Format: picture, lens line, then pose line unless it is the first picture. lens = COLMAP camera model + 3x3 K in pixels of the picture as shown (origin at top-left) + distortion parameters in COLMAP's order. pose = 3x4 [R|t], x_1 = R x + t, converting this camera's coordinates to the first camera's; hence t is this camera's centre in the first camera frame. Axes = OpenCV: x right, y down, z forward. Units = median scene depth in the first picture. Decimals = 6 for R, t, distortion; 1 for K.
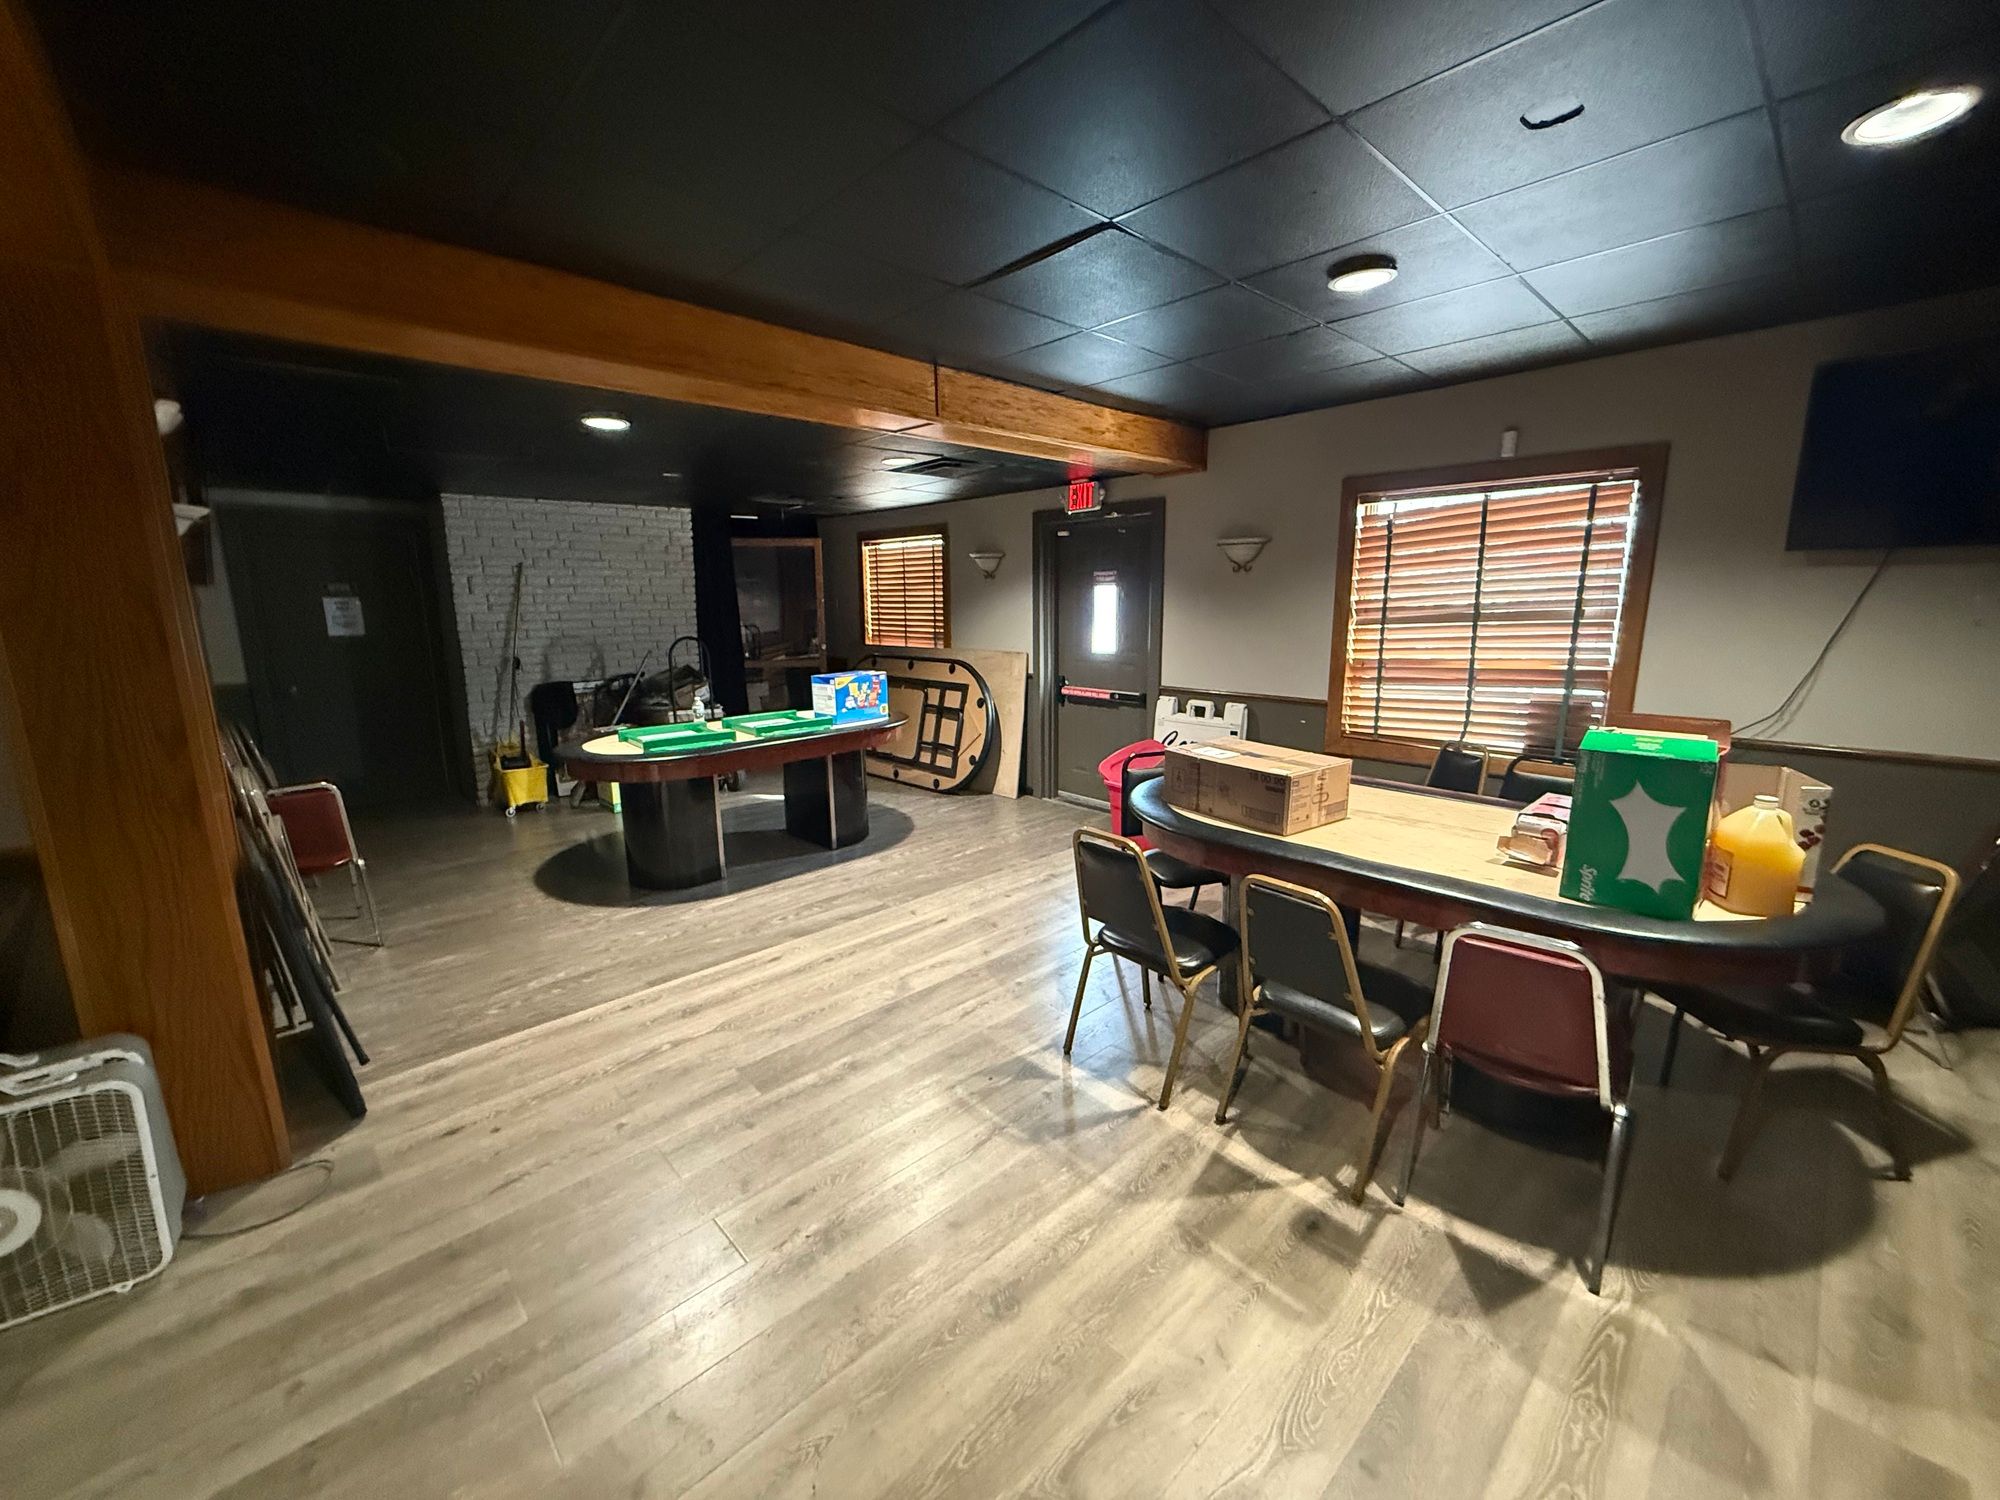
lens RADIAL K [[796.5, 0, 990.2], [0, 796.5, 751.3], [0, 0, 1]] dist [-0.000407, 0.000338]
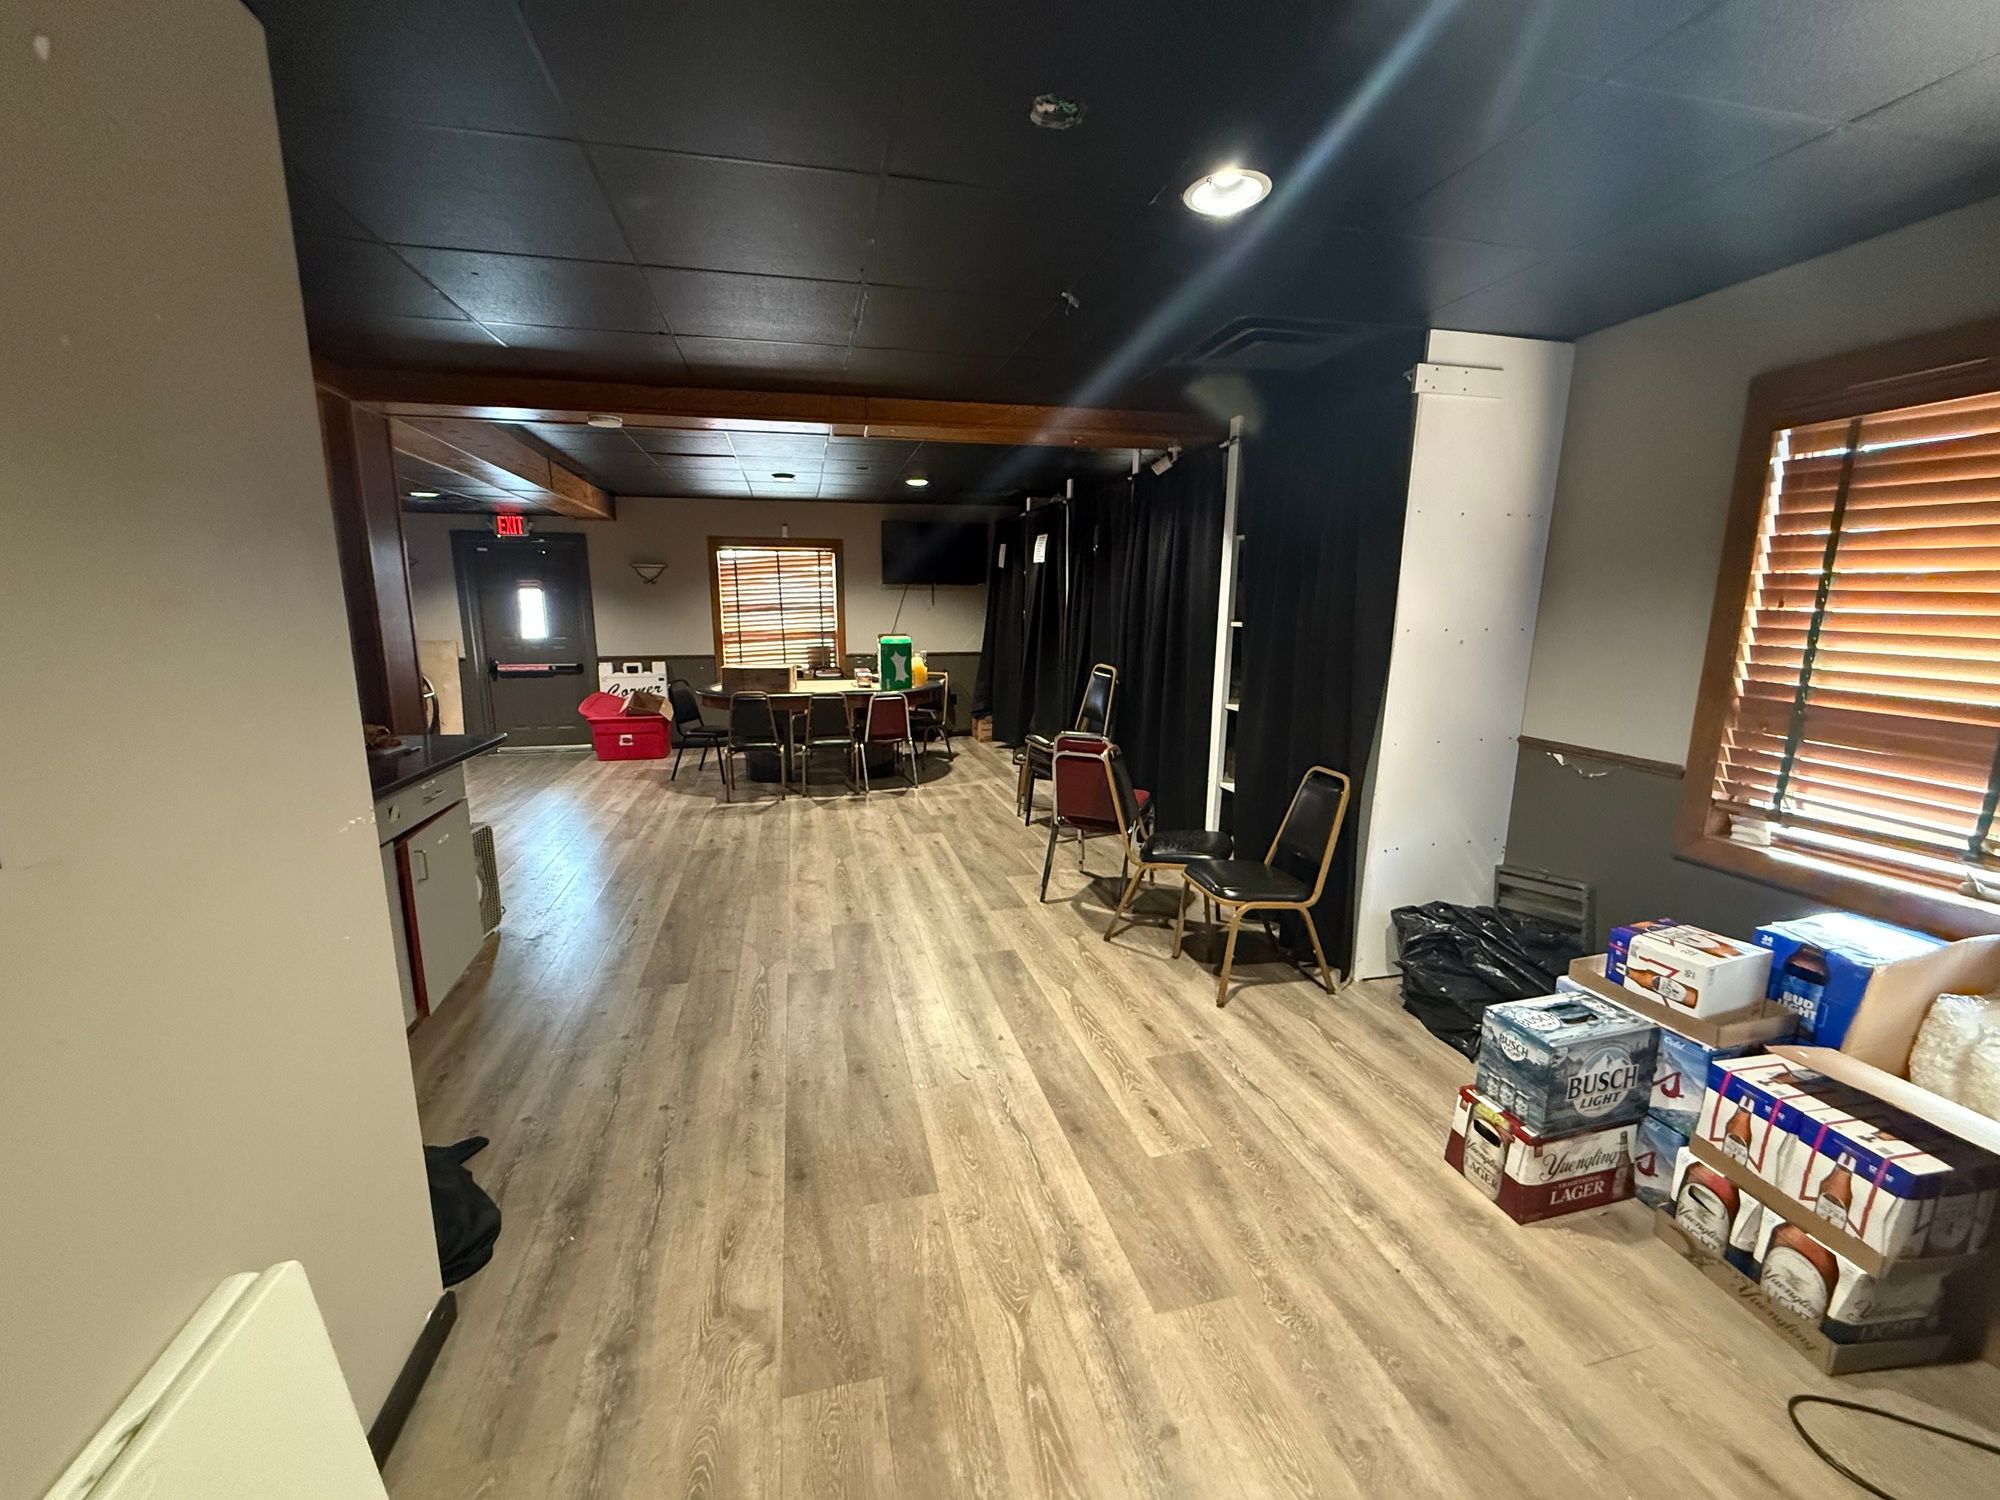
lens RADIAL K [[796.5, 0, 998.3], [0, 796.5, 752.8], [0, 0, 1]] dist [-0.000407, 0.000338]
pose [[0.487148, -0.153691, 0.859689, -0.972742], [0.160221, 0.983413, 0.085019, 0.119505], [-0.858496, 0.096323, 0.503692, -0.527102]]
